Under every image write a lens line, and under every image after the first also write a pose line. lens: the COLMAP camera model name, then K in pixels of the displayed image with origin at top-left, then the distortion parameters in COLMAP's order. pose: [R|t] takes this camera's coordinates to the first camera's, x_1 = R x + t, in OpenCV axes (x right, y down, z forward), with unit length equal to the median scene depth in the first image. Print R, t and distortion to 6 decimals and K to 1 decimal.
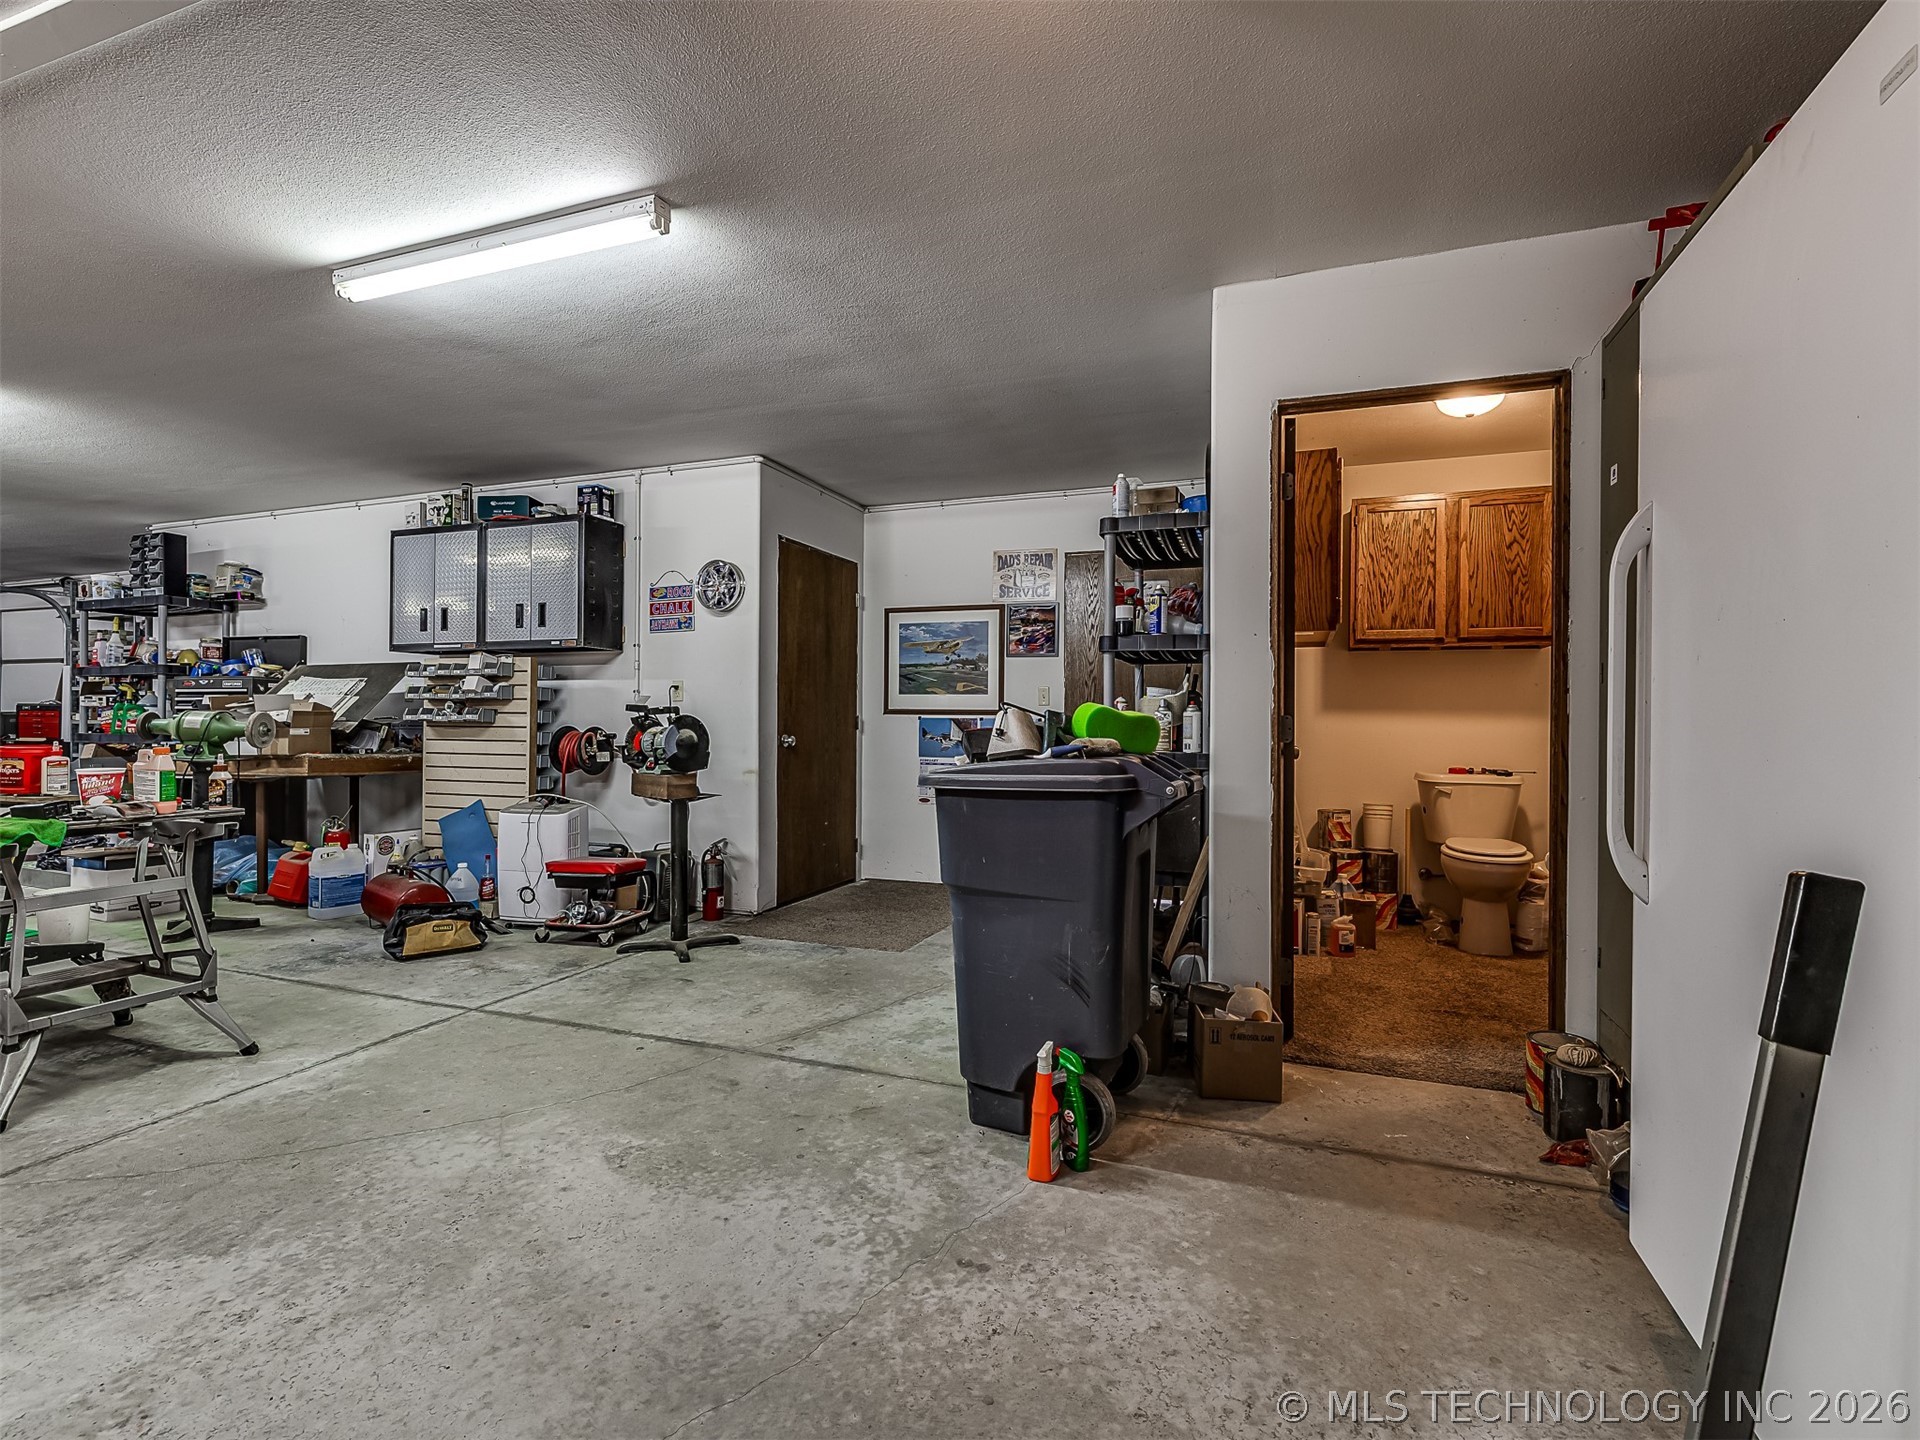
lens RADIAL K [[904.5, 0, 956.1], [0, 904.5, 720.3], [0, 0, 1]] dist [0.000900, 0.000605]
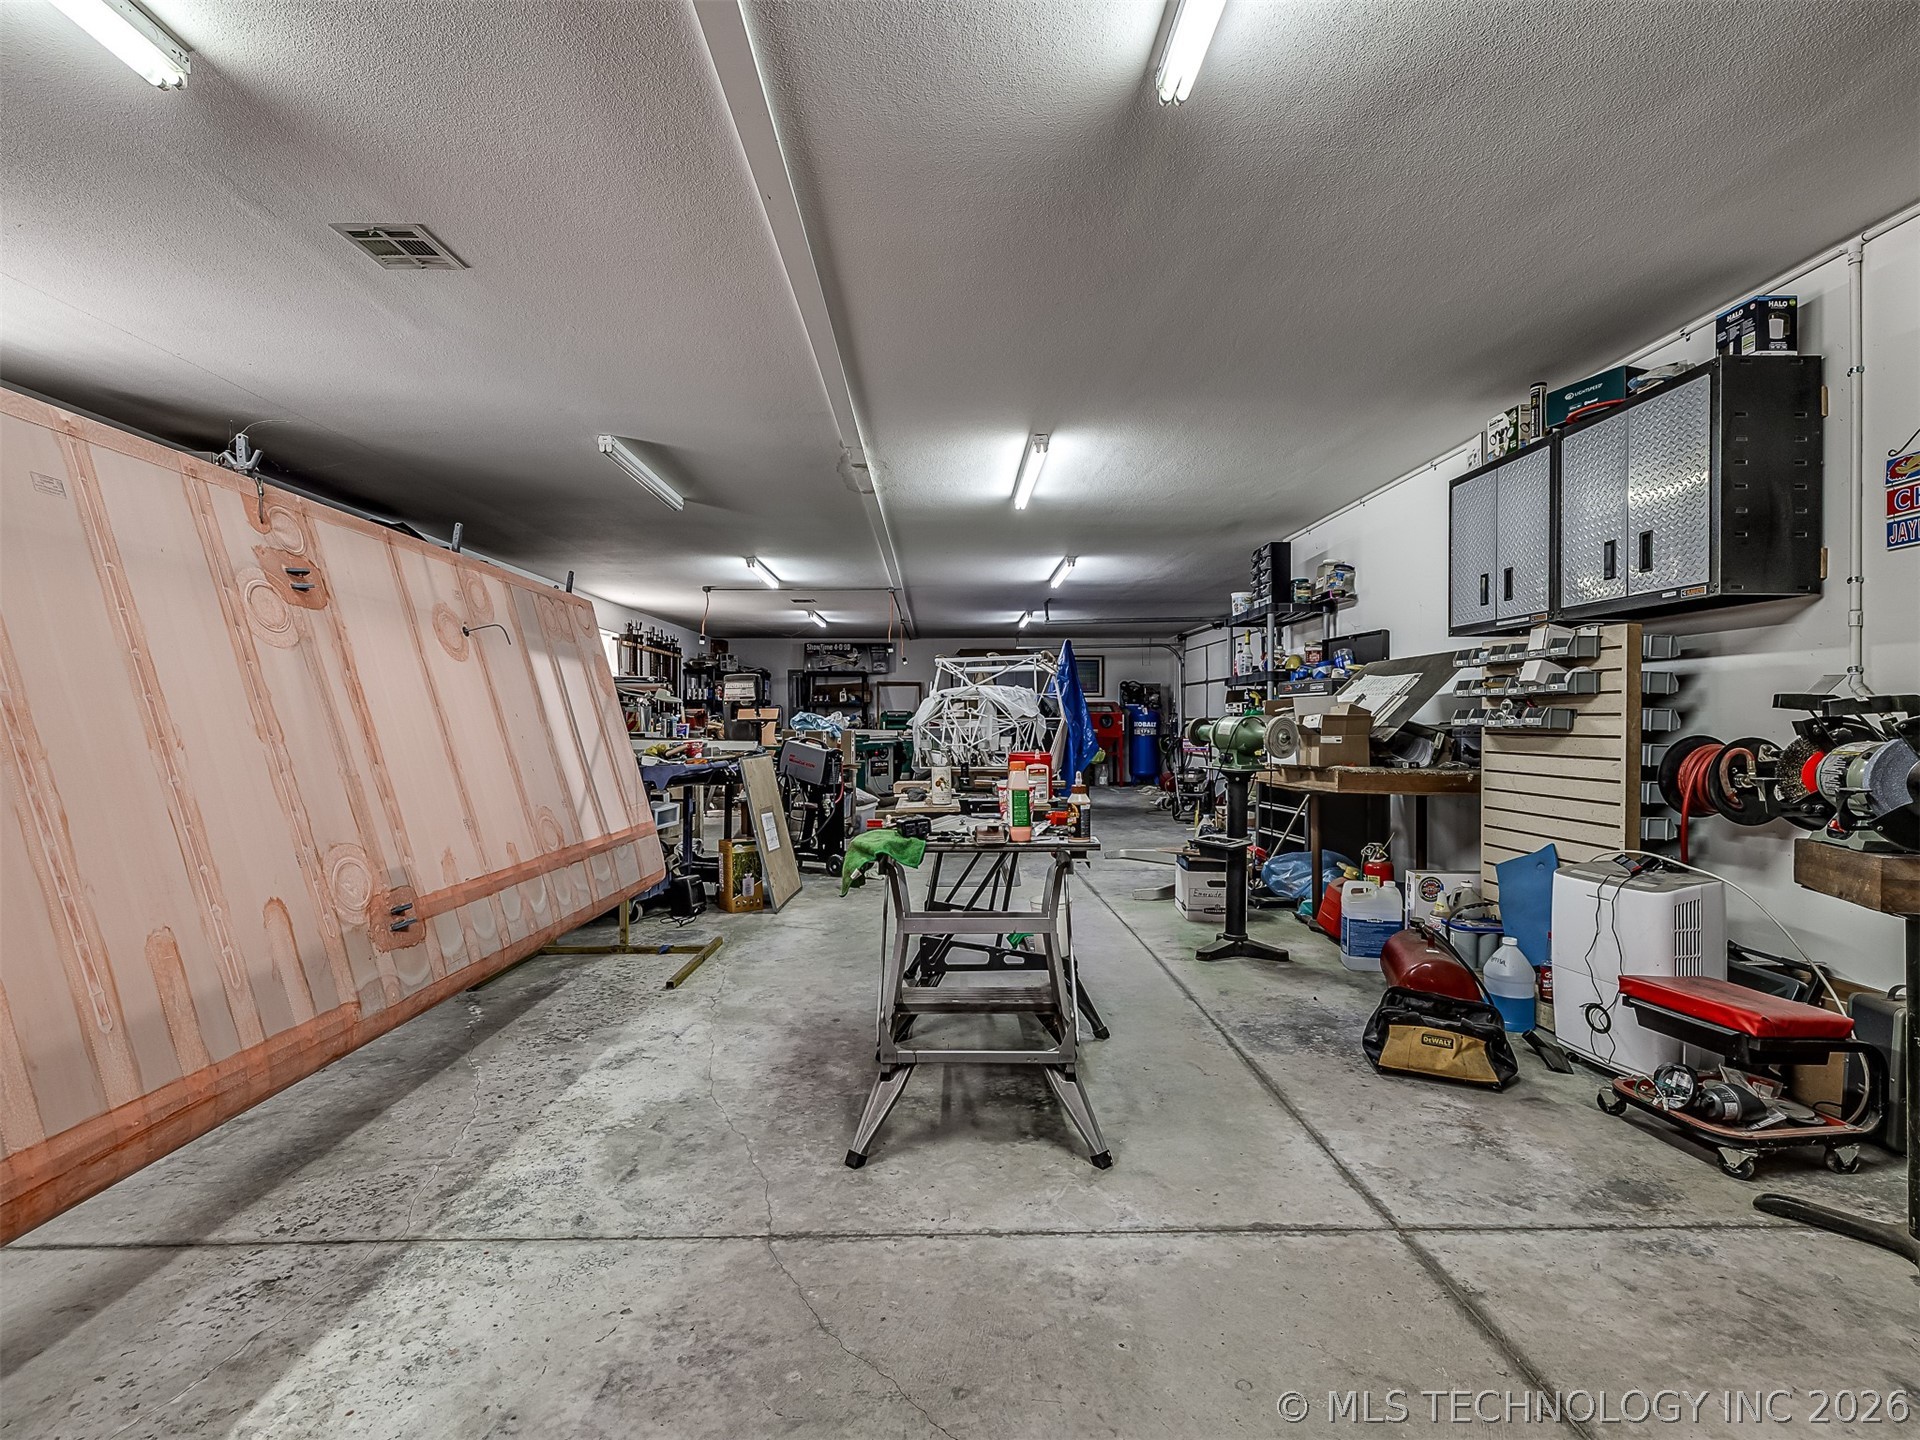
lens RADIAL K [[904.5, 0, 956.1], [0, 904.5, 720.3], [0, 0, 1]] dist [0.000900, 0.000605]
pose [[0.365463, -0.006145, -0.930806, -0.071840], [0.003829, 0.999980, -0.005099, -0.002824], [0.930818, -0.001700, 0.365479, 0.394523]]
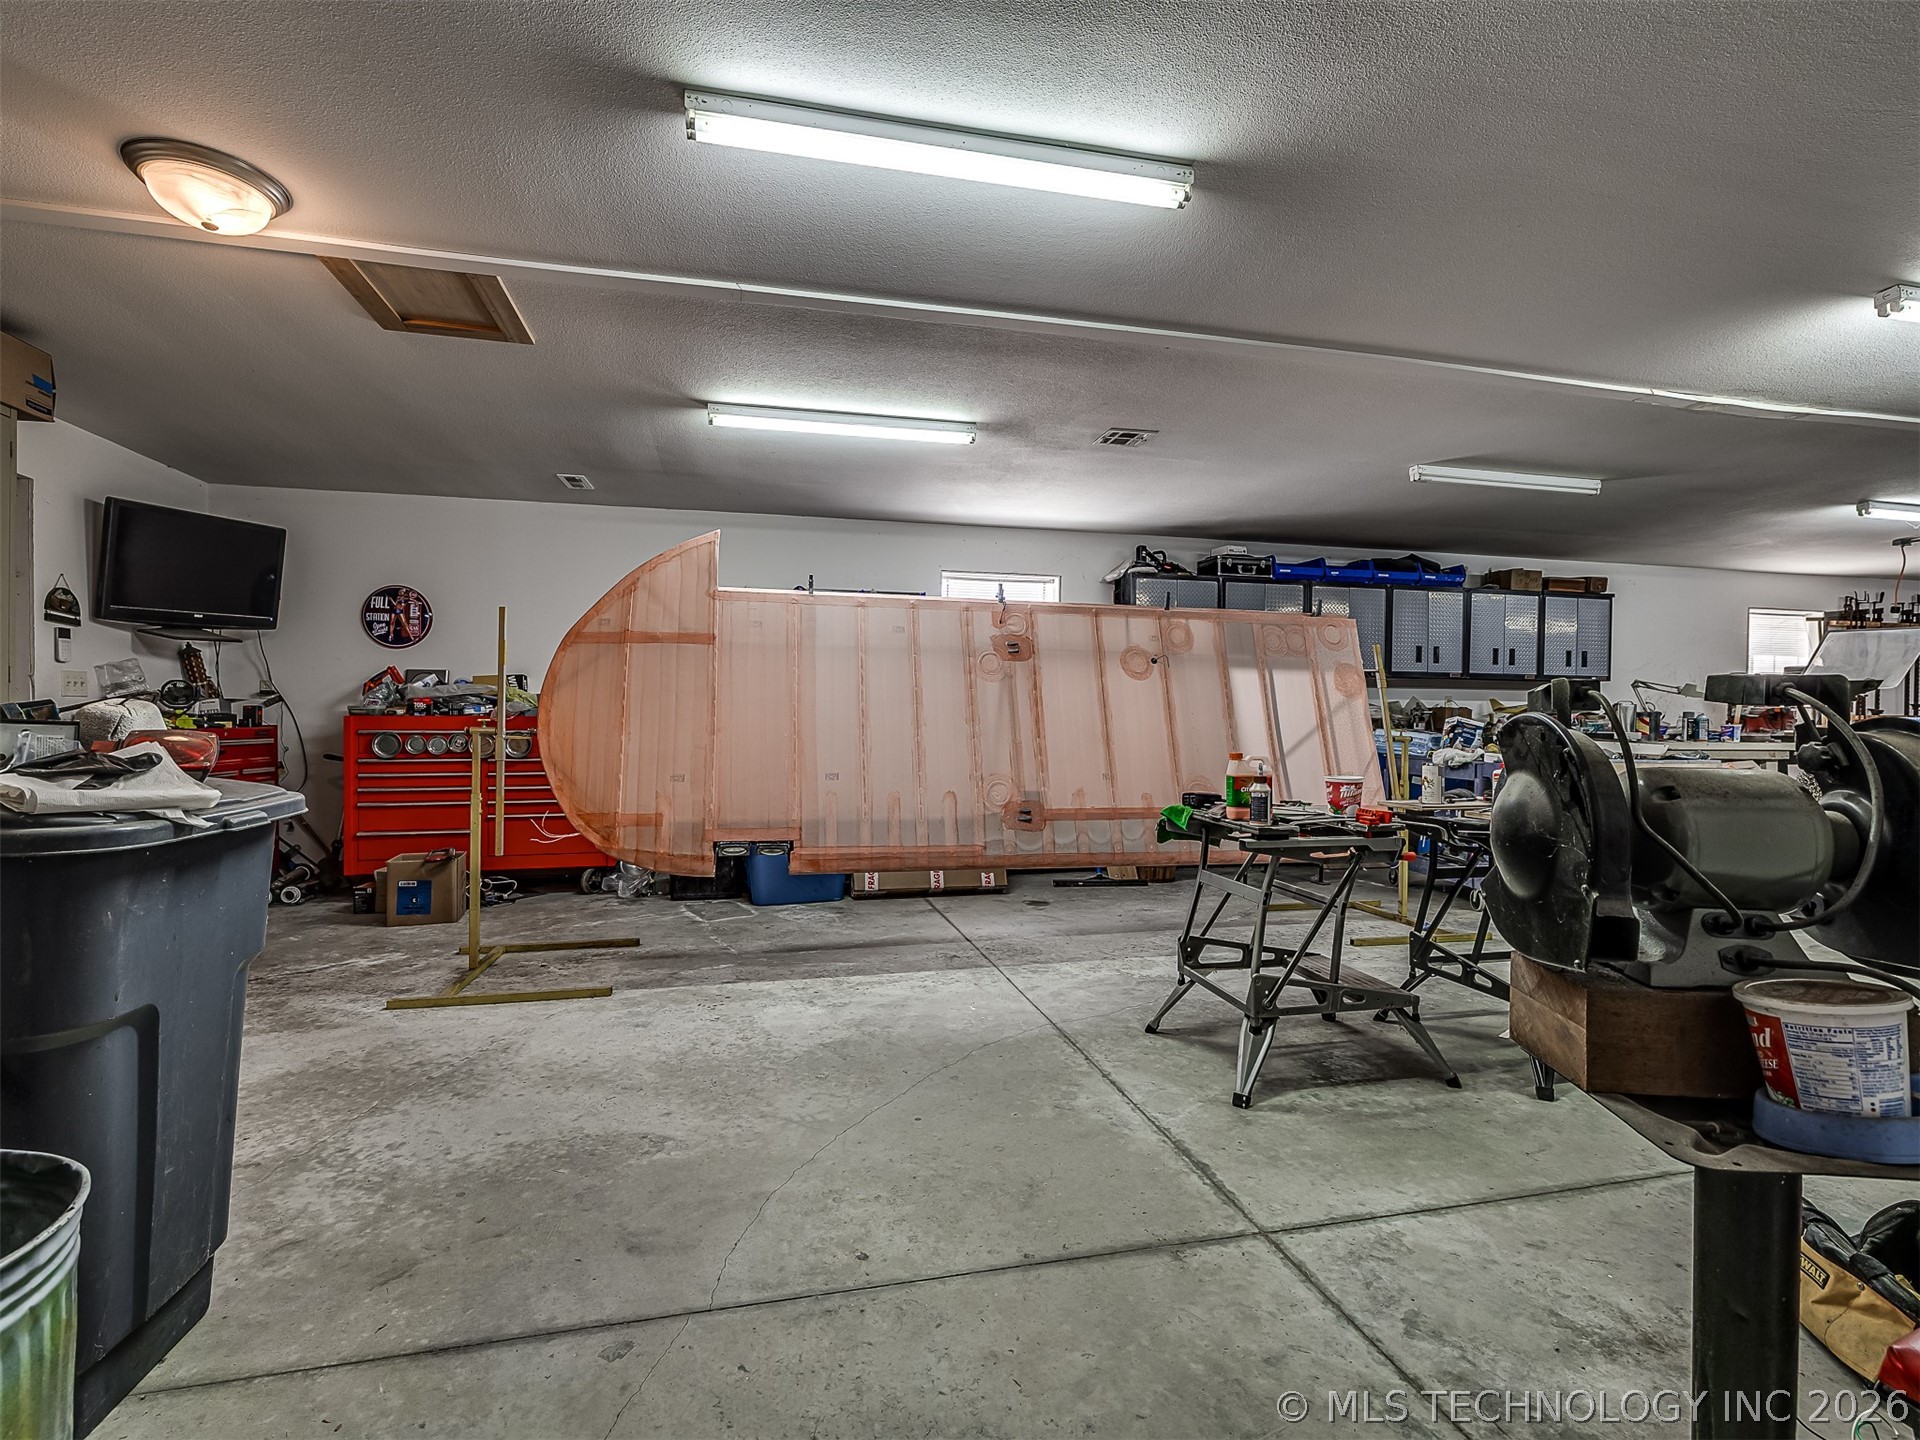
lens RADIAL K [[904.5, 0, 956.1], [0, 904.5, 720.3], [0, 0, 1]] dist [0.000900, 0.000605]
pose [[-0.829924, -0.007307, -0.557828, -0.037006], [-0.010737, 0.999938, 0.002876, -0.003415], [0.557773, 0.008377, -0.829952, 1.023271]]
